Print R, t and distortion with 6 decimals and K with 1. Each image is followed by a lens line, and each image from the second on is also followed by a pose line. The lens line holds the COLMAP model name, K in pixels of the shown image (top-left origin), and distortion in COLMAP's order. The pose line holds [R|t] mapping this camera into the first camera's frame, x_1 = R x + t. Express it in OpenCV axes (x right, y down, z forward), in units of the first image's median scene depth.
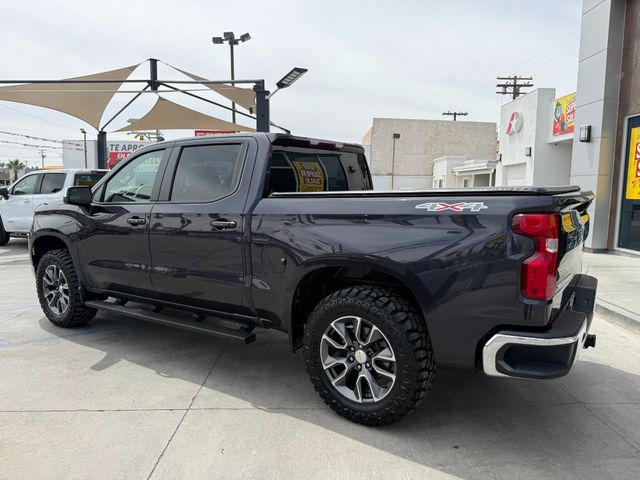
lens RADIAL K [[451.6, 0, 320.0], [0, 451.6, 240.0], [0, 0, 1]] dist [0.063738, -0.086384]
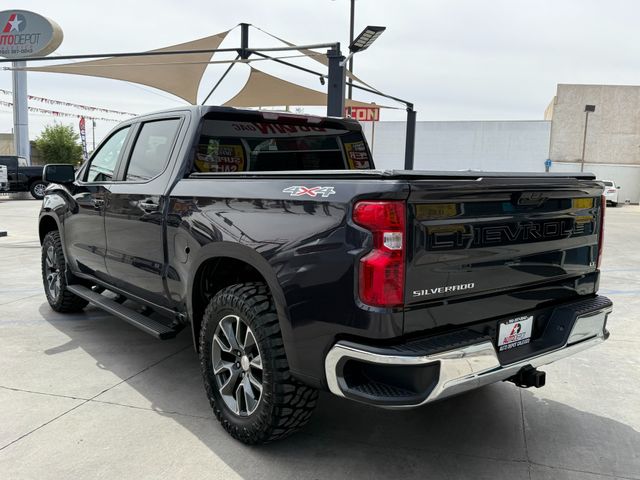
lens RADIAL K [[567.9, 0, 323.0], [0, 567.9, 240.7], [0, 0, 1]] dist [0.118826, -0.235904]
pose [[0.957143, 0.054202, -0.284497, 0.346893], [-0.055125, 0.998468, 0.004766, 0.006745], [0.284320, 0.011121, 0.958665, -0.005490]]
